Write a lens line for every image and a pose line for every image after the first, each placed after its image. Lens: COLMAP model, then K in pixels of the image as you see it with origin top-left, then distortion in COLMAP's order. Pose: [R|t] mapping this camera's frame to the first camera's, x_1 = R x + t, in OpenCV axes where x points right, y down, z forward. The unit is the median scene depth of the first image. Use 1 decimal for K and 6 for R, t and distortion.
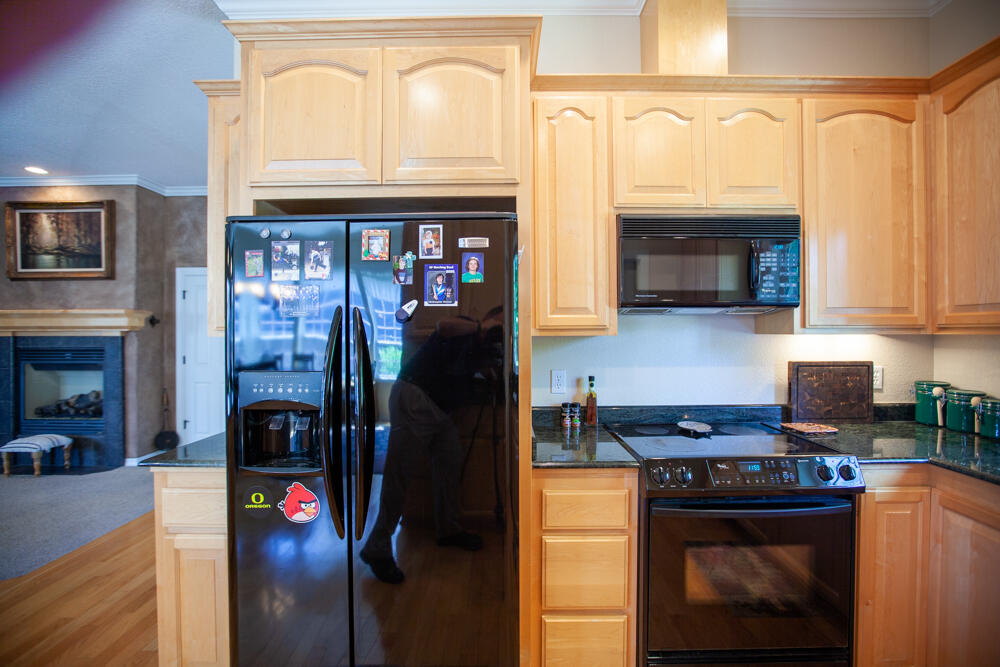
lens RADIAL K [[459.3, 0, 509.2], [0, 459.3, 332.8], [0, 0, 1]] dist [-0.042925, 0.012201]
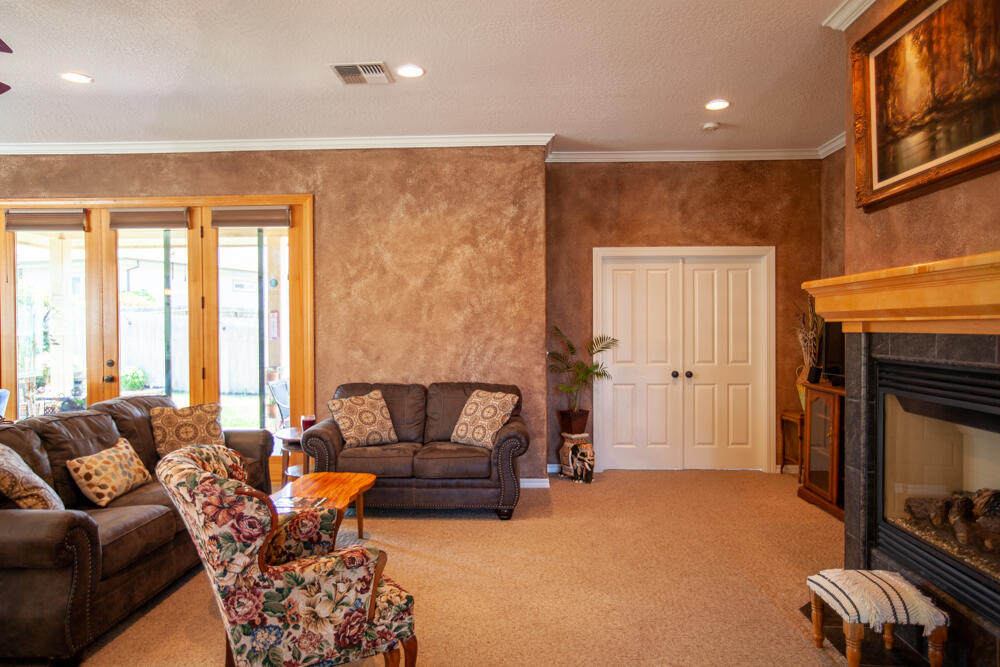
lens RADIAL K [[658.7, 0, 488.2], [0, 658.7, 331.5], [0, 0, 1]] dist [-0.028749, 0.042239]
pose [[-0.048260, 0.010710, -0.998777, -0.418077], [0.005743, 0.999929, 0.010445, -0.002494], [0.998818, -0.005232, -0.048319, 0.638297]]
